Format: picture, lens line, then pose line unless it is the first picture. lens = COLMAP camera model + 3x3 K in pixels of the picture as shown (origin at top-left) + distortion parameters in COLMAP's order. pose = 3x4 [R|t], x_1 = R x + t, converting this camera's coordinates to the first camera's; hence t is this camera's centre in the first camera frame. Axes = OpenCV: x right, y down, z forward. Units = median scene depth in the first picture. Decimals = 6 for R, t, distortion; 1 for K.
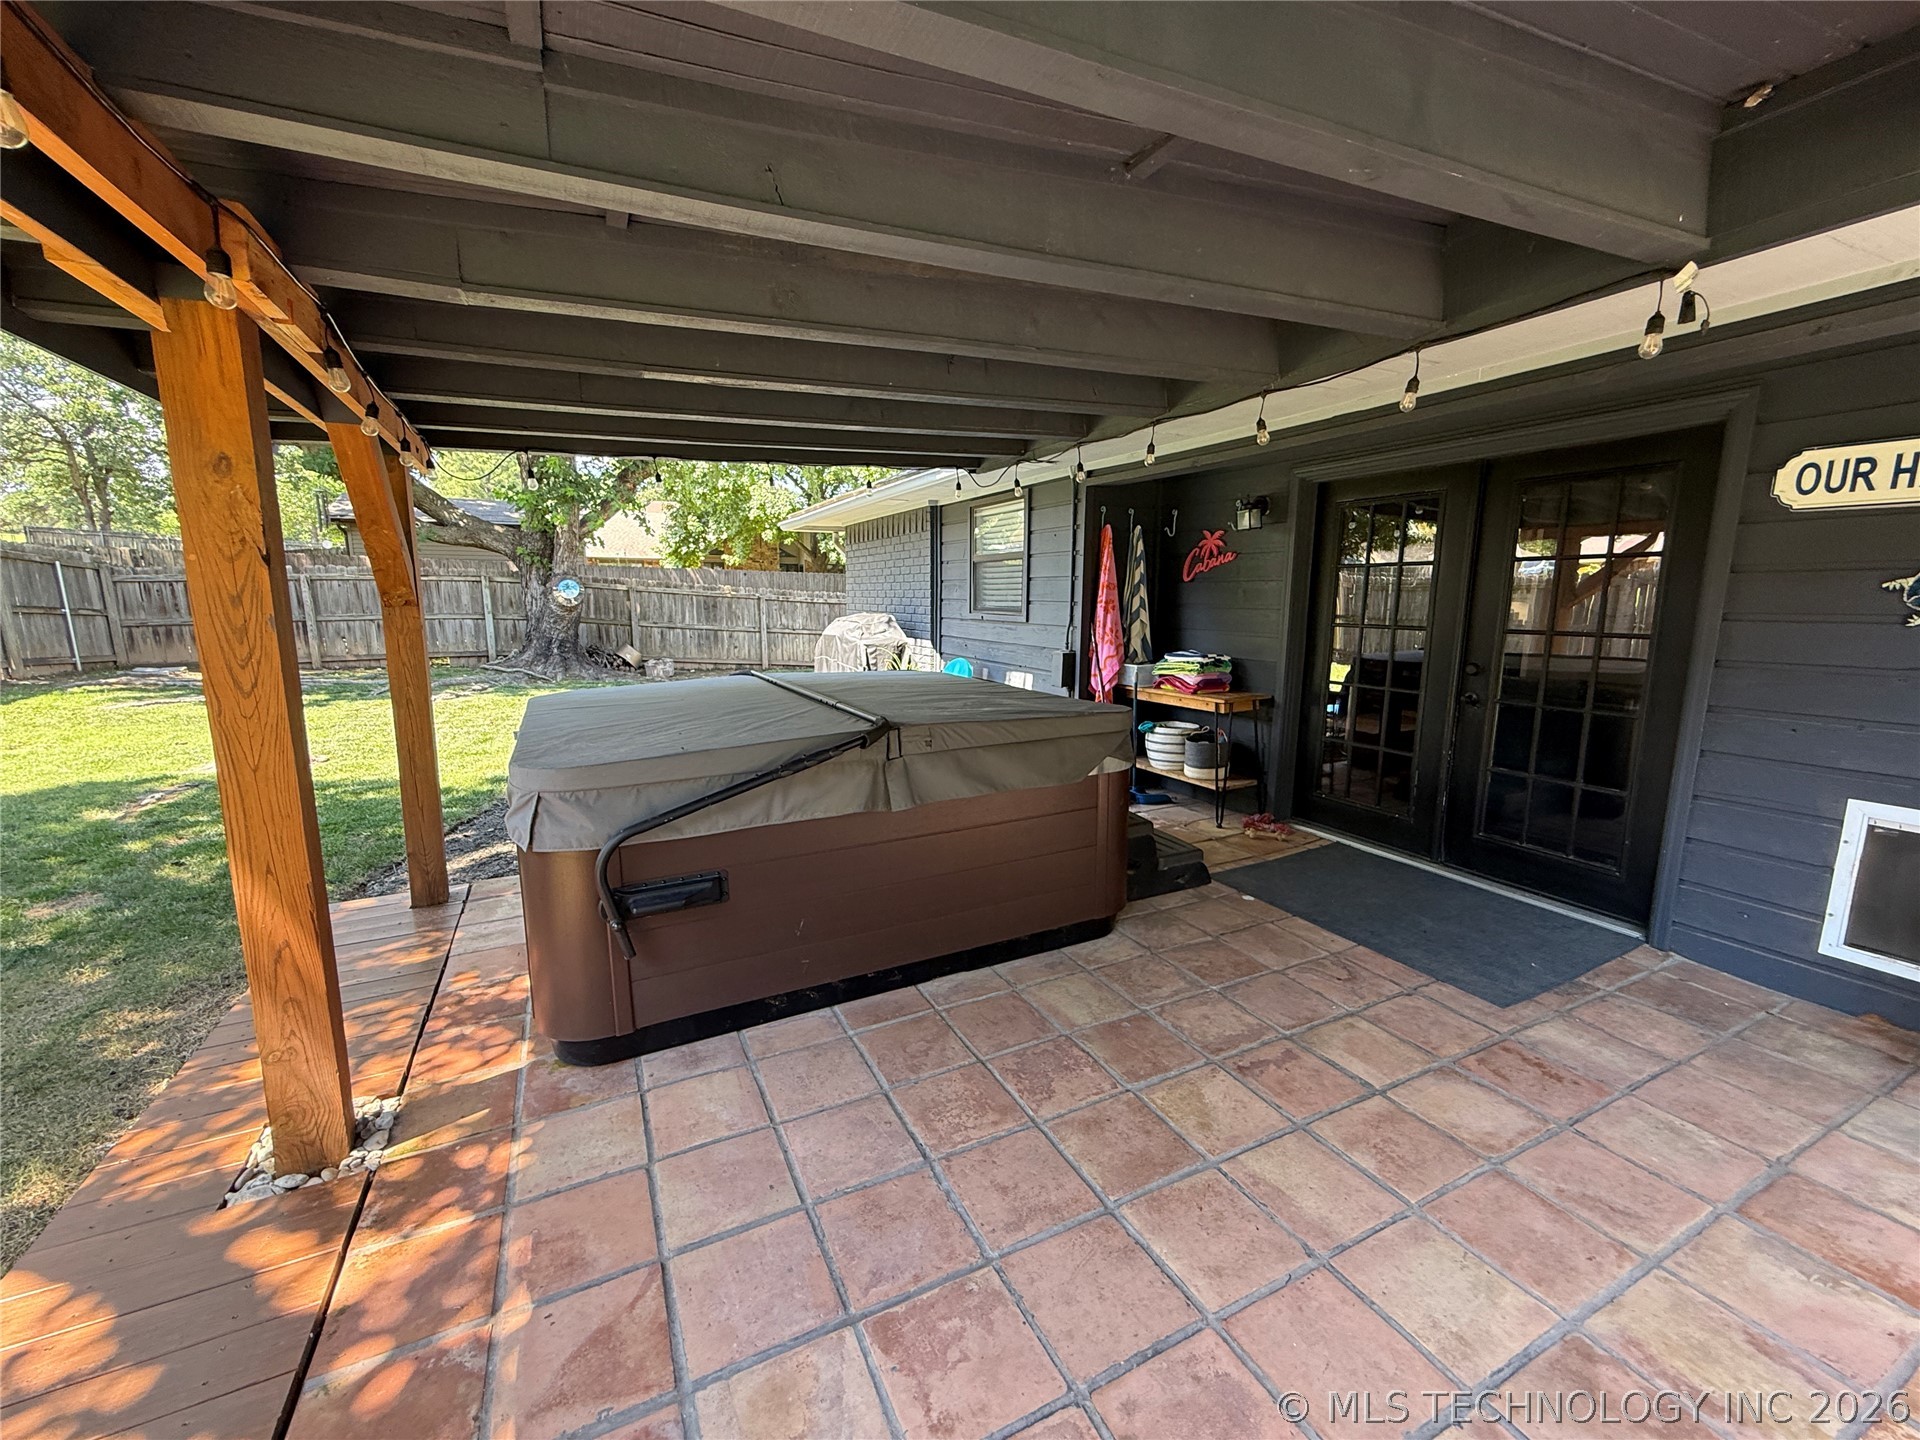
lens RADIAL K [[770.1, 0, 956.6], [0, 770.1, 721.4], [0, 0, 1]] dist [0.001065, -0.000355]
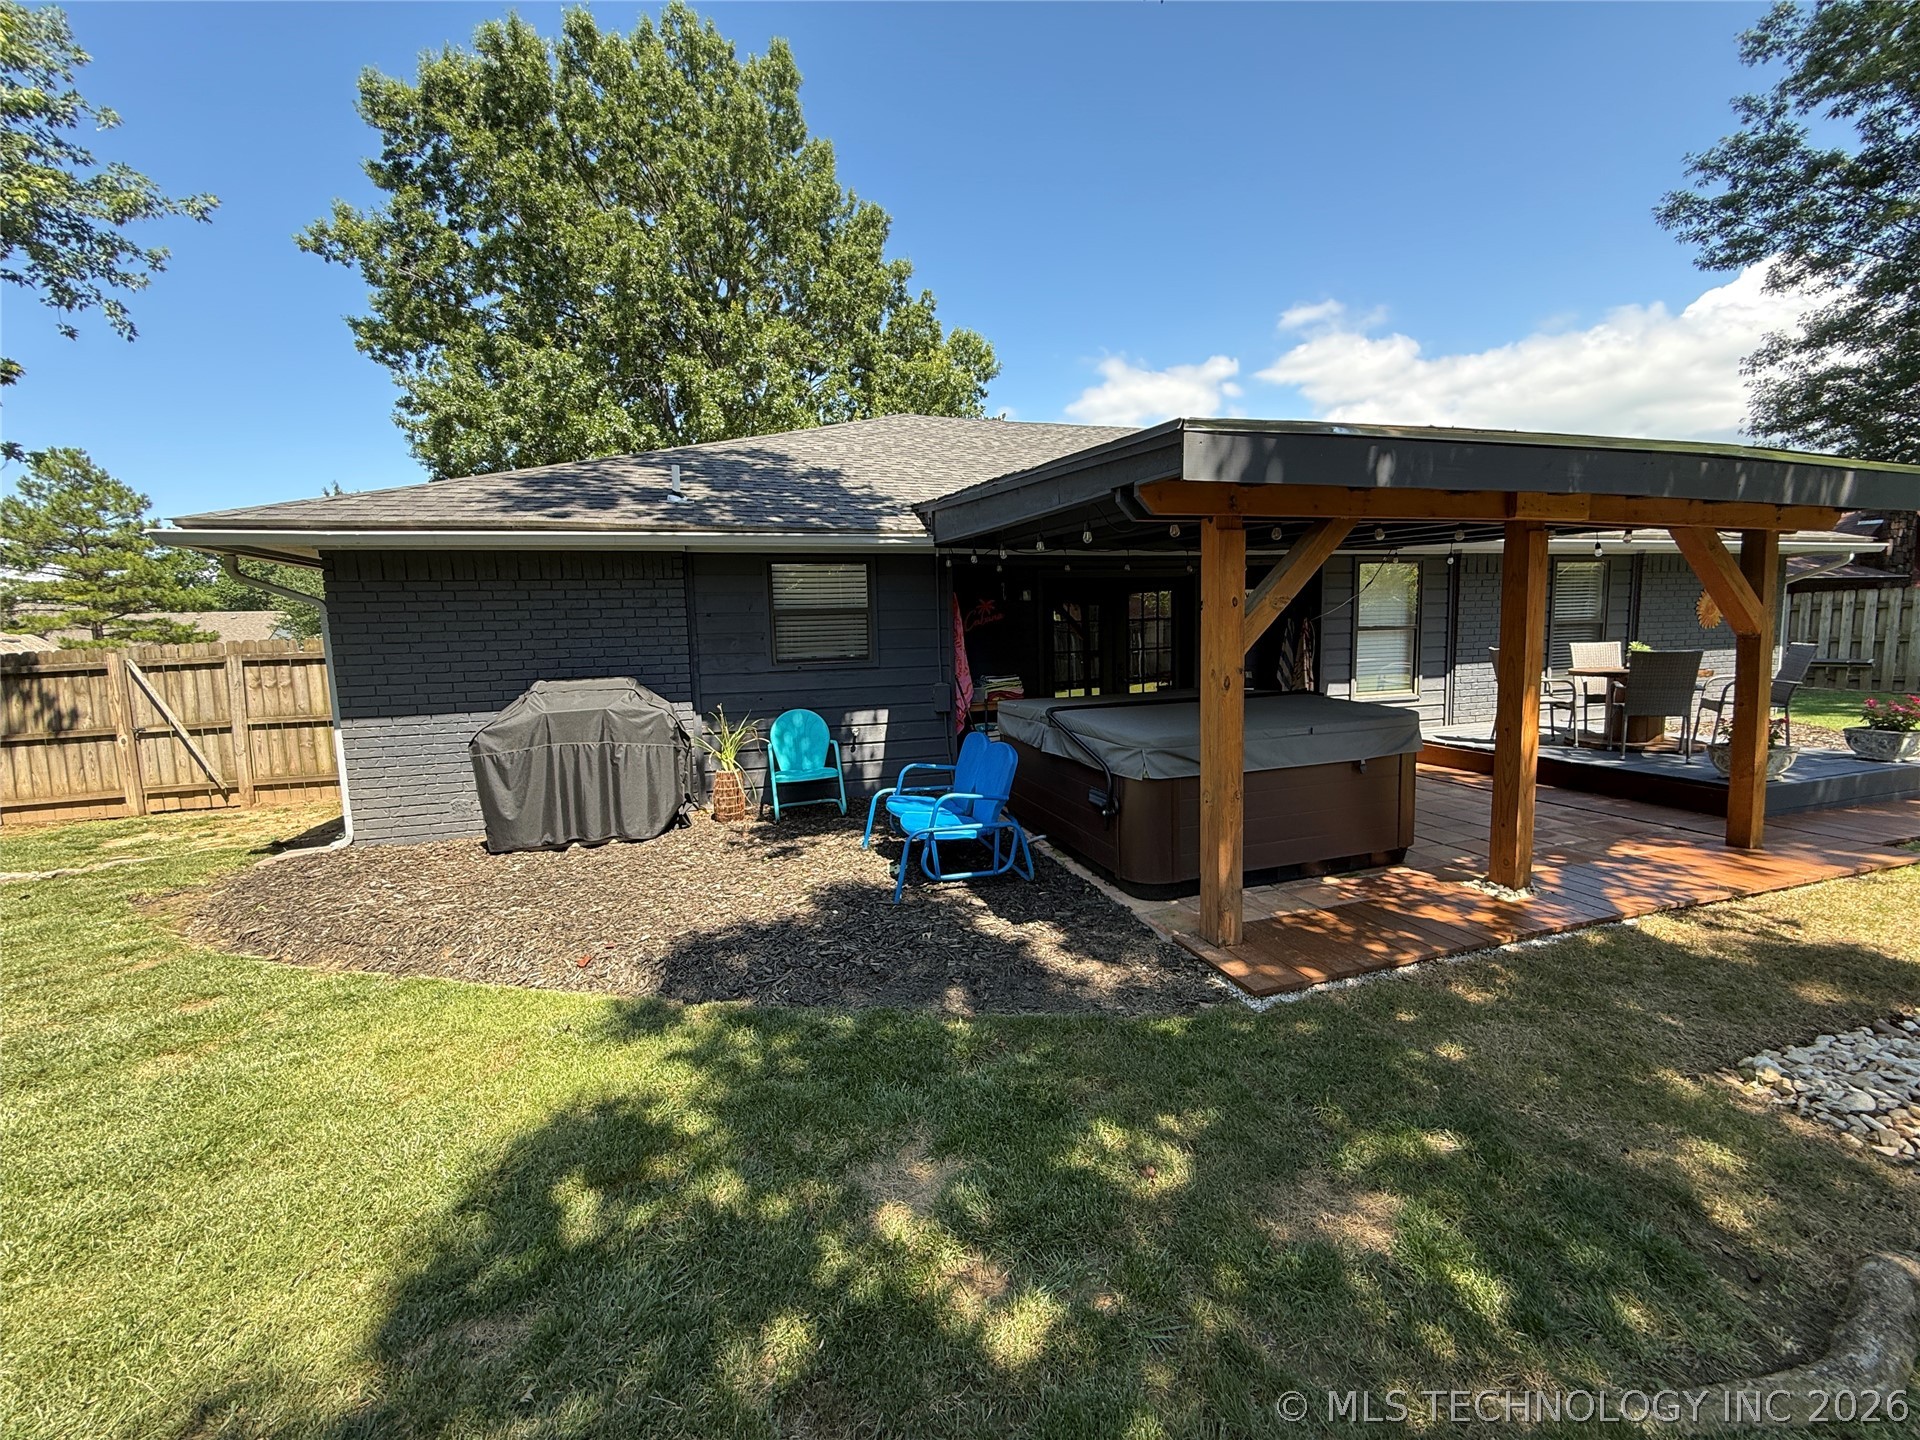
lens RADIAL K [[770.1, 0, 964.0], [0, 770.1, 724.4], [0, 0, 1]] dist [0.001065, -0.000355]
pose [[0.141749, -0.124768, 0.982008, -0.401272], [0.190459, 0.976928, 0.096631, -0.050233], [-0.971408, 0.173335, 0.162241, 0.263790]]
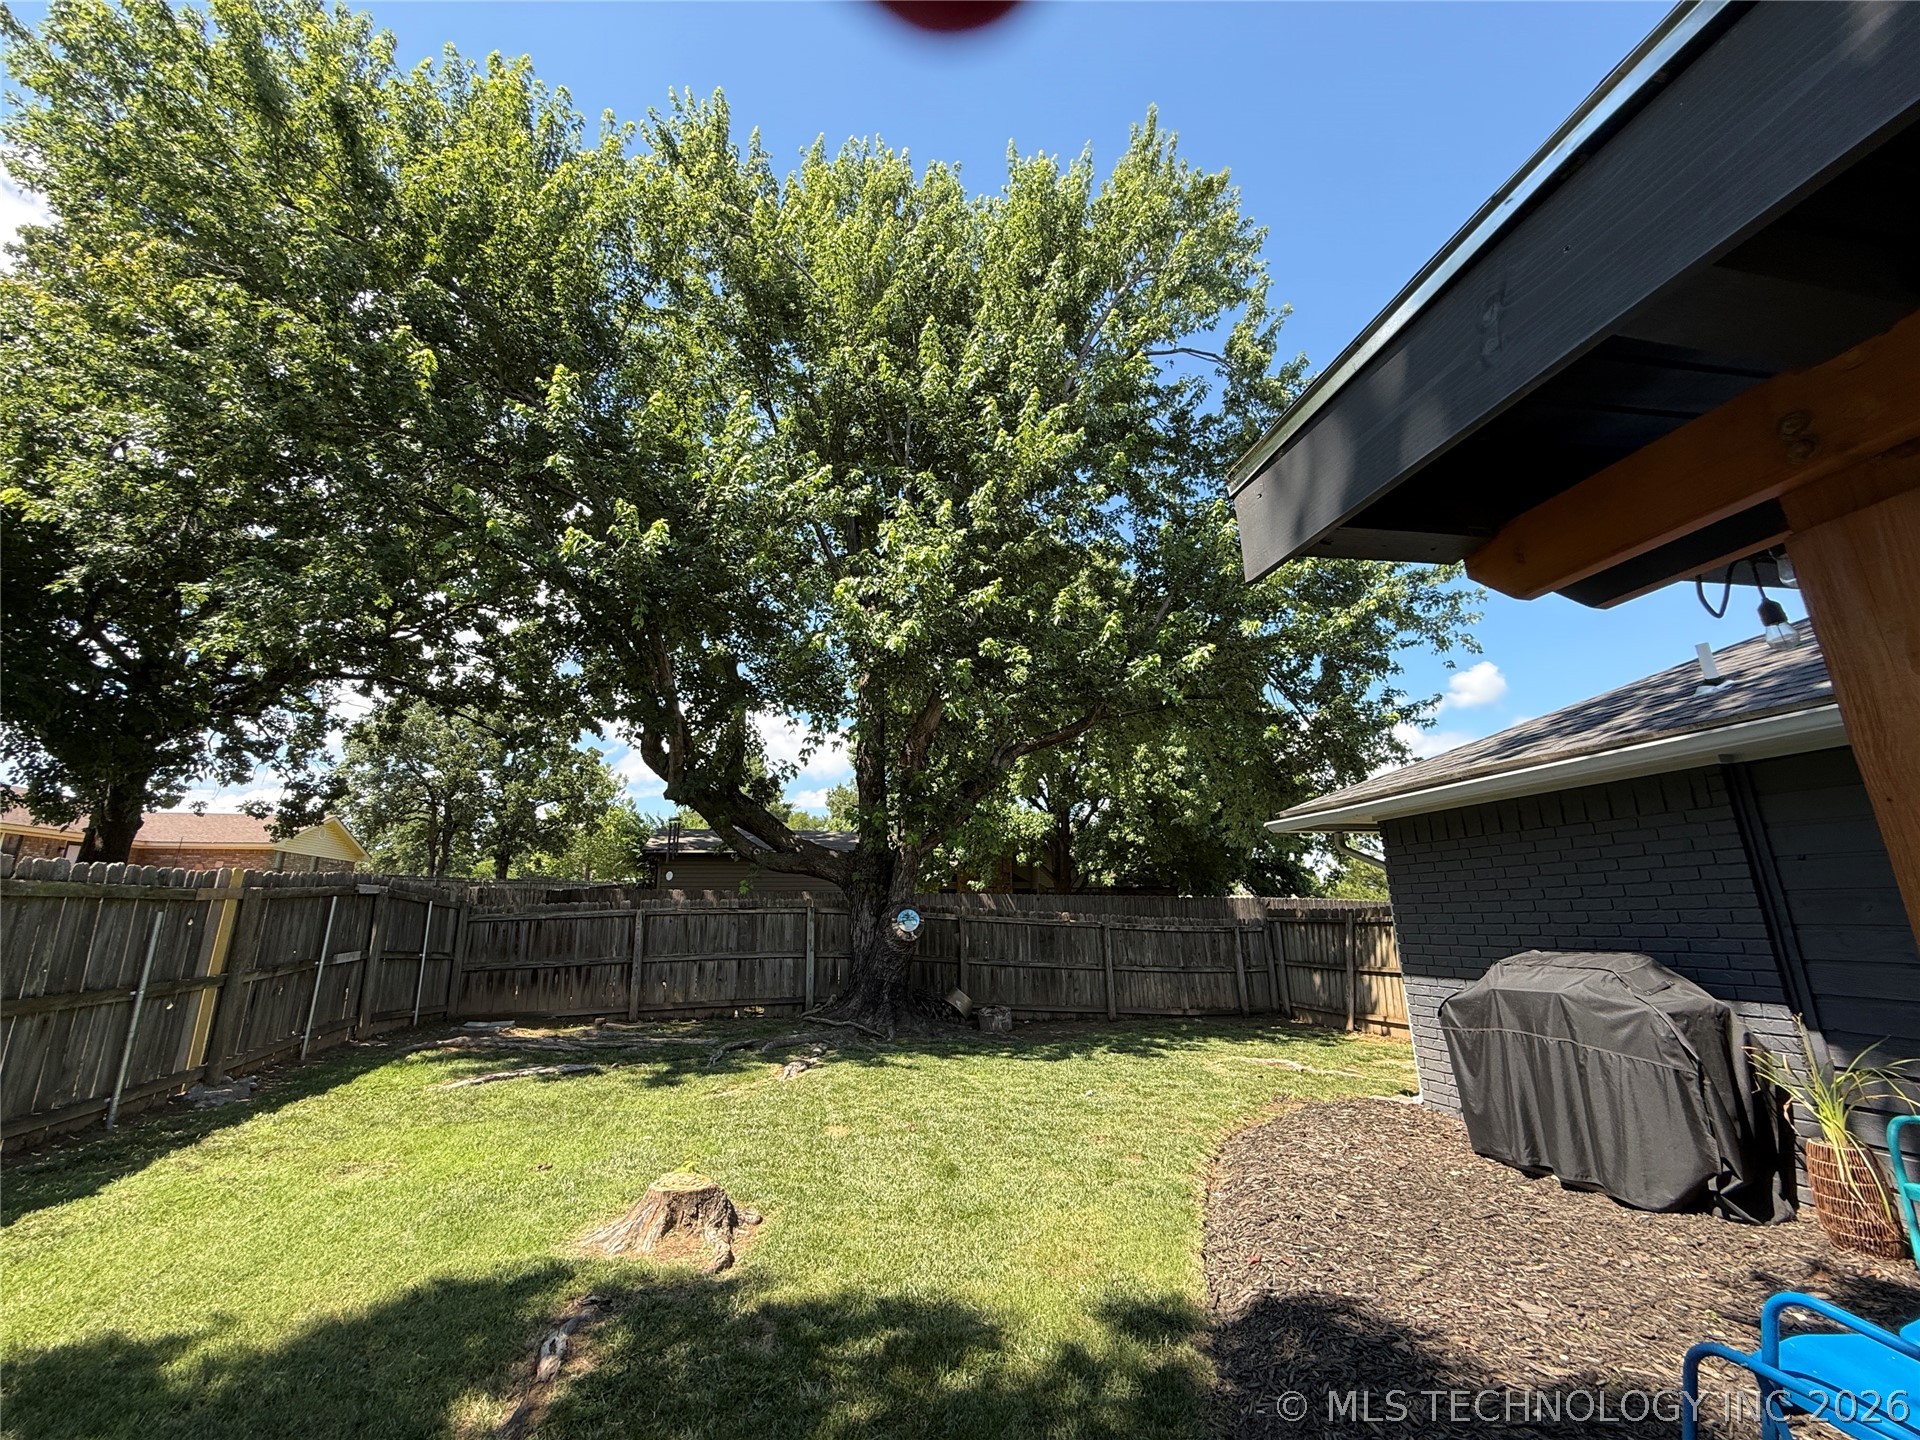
lens RADIAL K [[770.1, 0, 949.0], [0, 770.1, 715.9], [0, 0, 1]] dist [0.001065, -0.000355]
pose [[0.972354, -0.078335, -0.219979, -0.256286], [-0.018618, 0.913046, -0.407432, -0.033363], [0.232767, 0.400263, 0.886346, 0.174470]]
